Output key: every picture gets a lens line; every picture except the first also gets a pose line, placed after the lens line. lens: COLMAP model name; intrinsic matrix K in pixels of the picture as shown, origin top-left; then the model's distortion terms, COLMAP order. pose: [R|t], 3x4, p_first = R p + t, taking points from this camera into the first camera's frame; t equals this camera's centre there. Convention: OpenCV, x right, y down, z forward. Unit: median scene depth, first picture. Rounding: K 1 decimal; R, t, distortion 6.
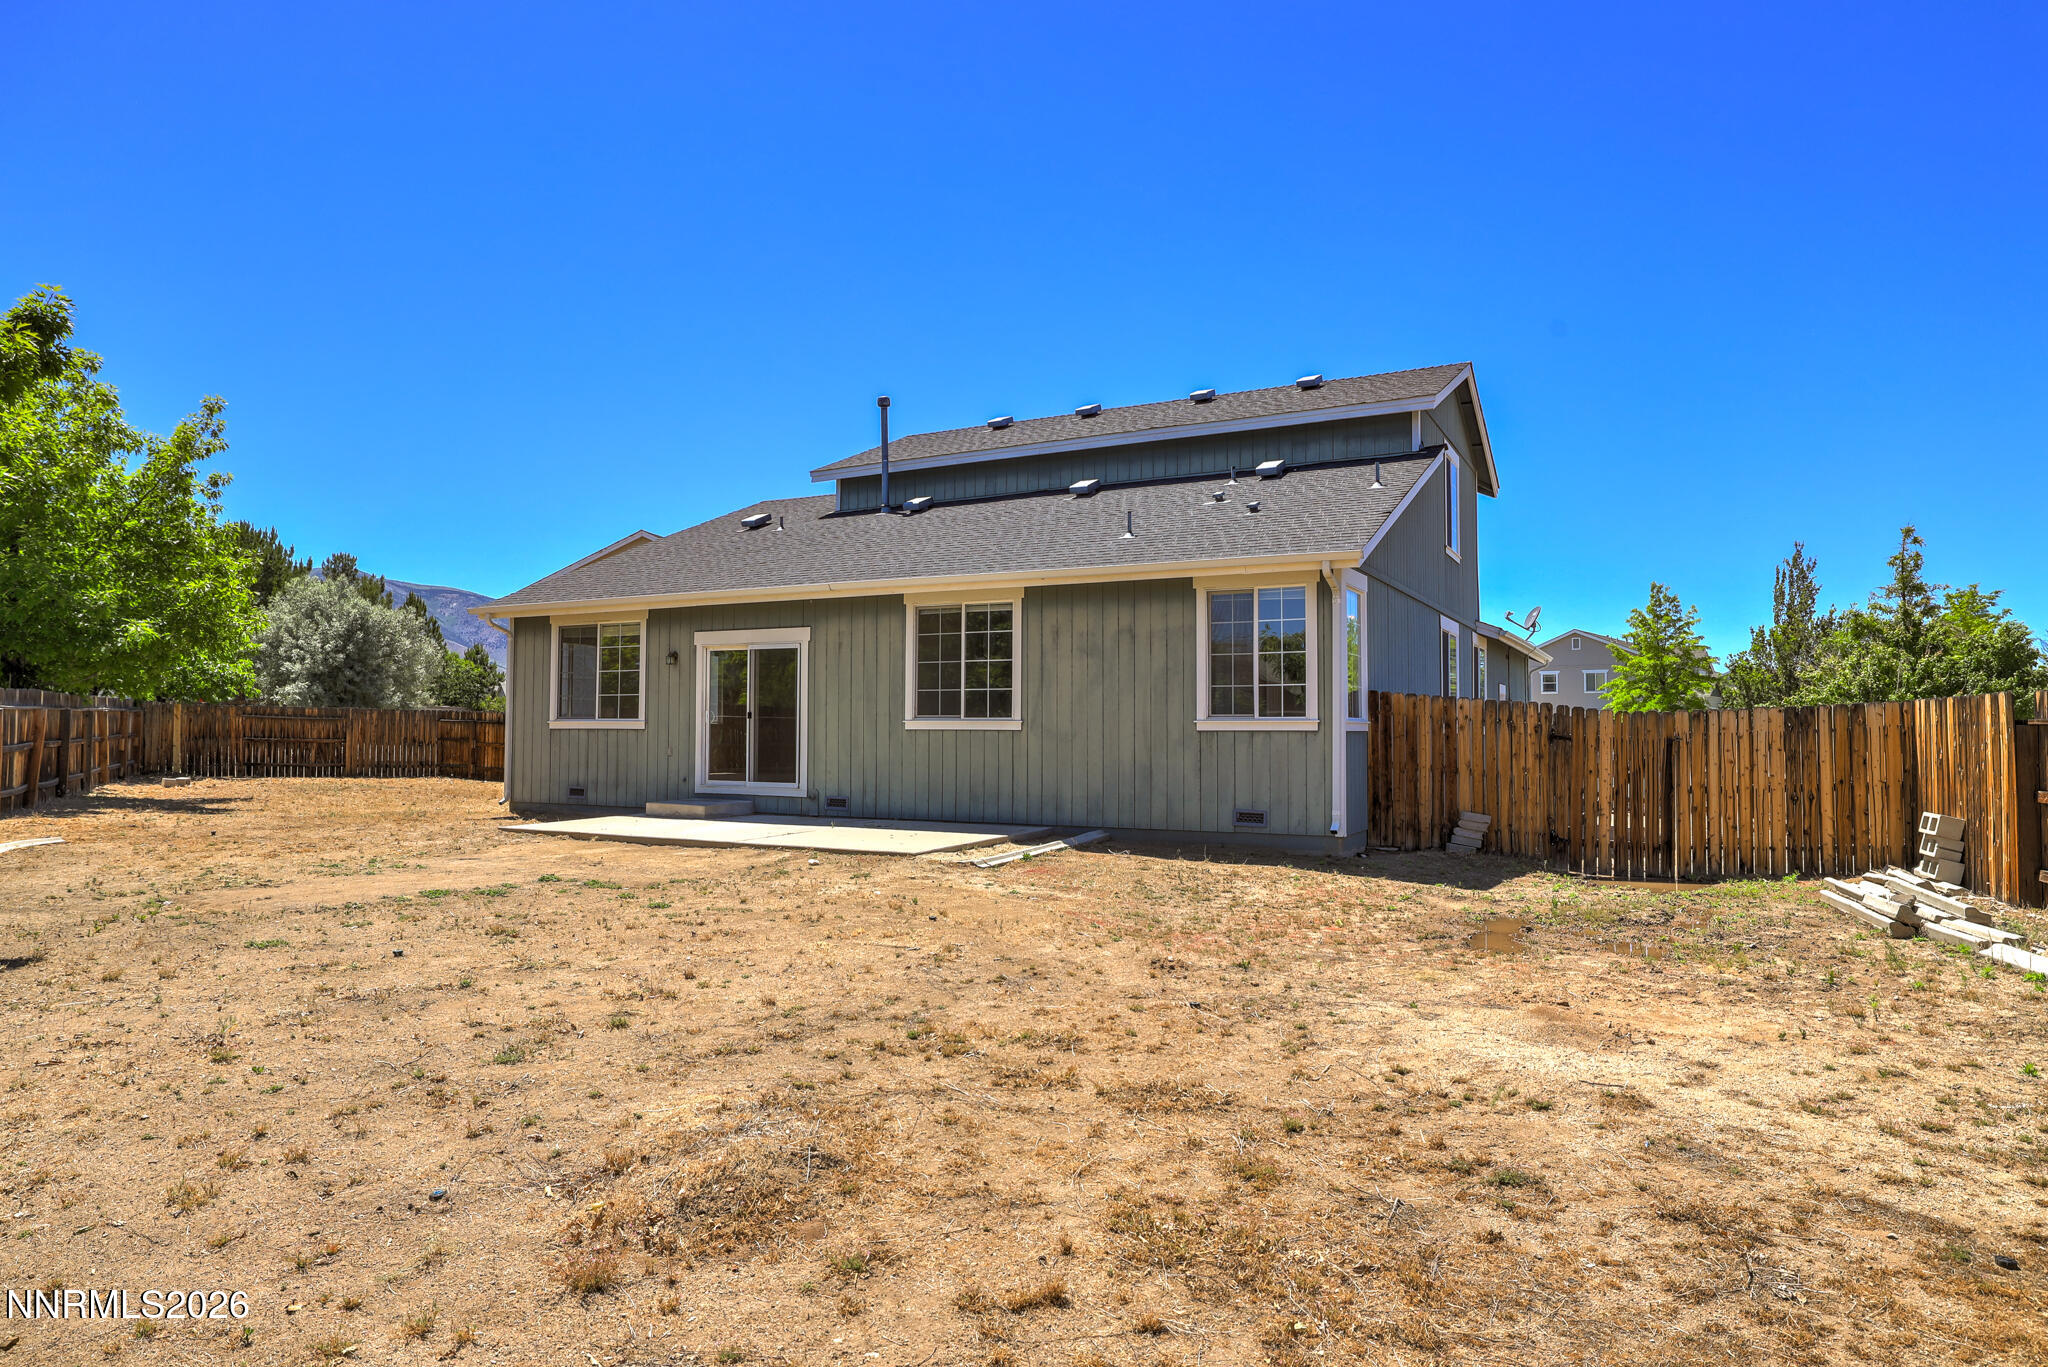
lens RADIAL K [[1244.3, 0, 1027.9], [0, 1244.3, 673.8], [0, 0, 1]] dist [0.001932, 0.001220]
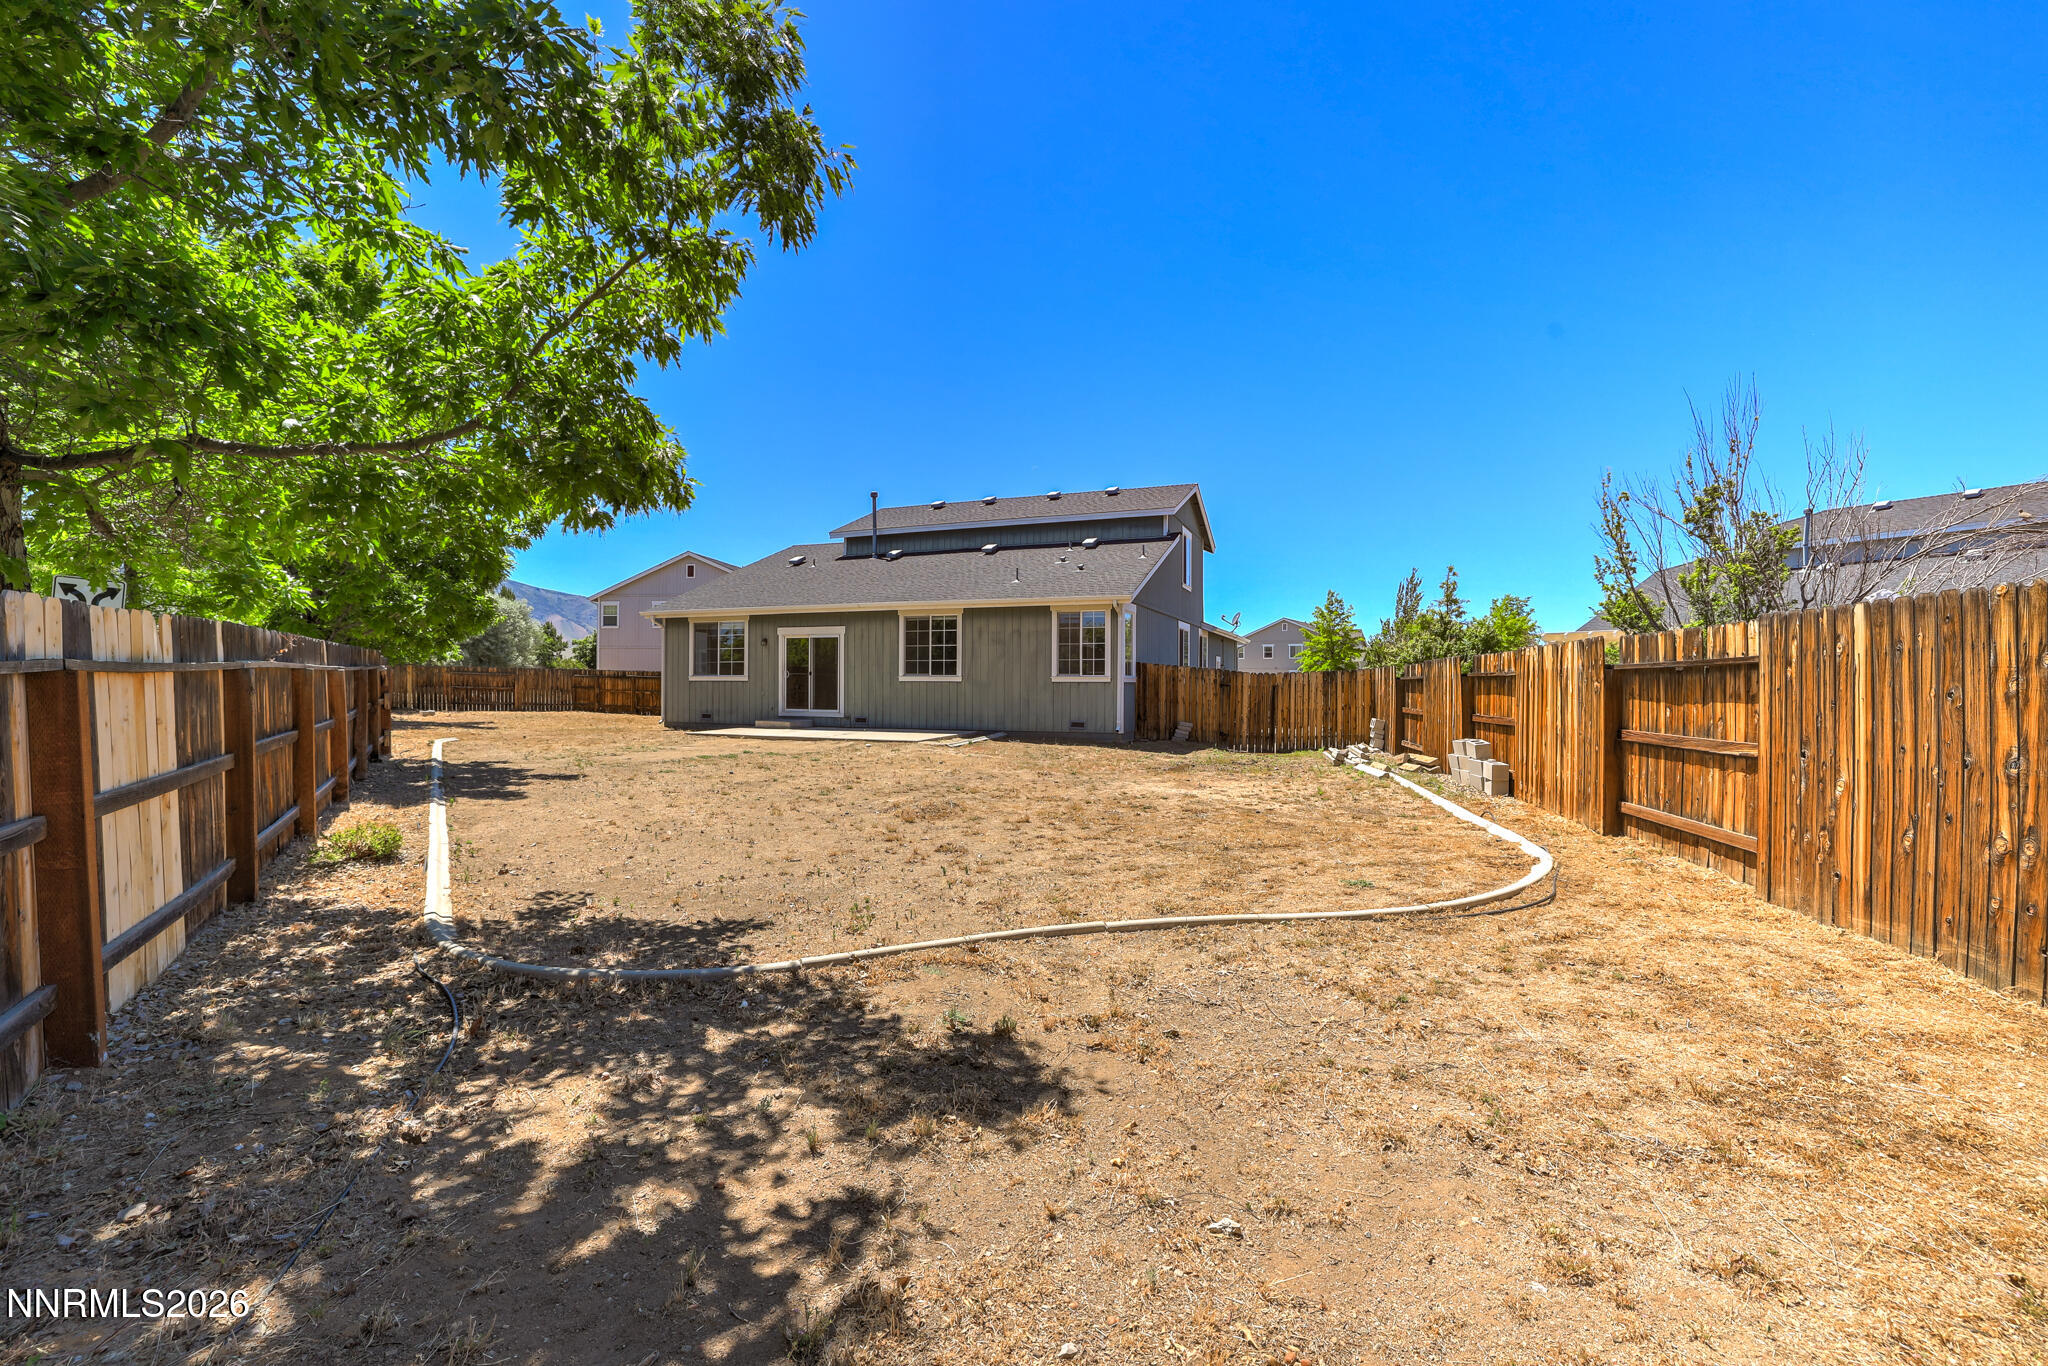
lens RADIAL K [[885.8, 0, 1019.5], [0, 885.8, 684.4], [0, 0, 1]] dist [0.000672, 0.000000]
pose [[0.994114, 0.000367, 0.108337, -0.057741], [-0.005551, 0.998853, 0.047554, -0.014758], [-0.108195, -0.047875, 0.992976, -0.338045]]
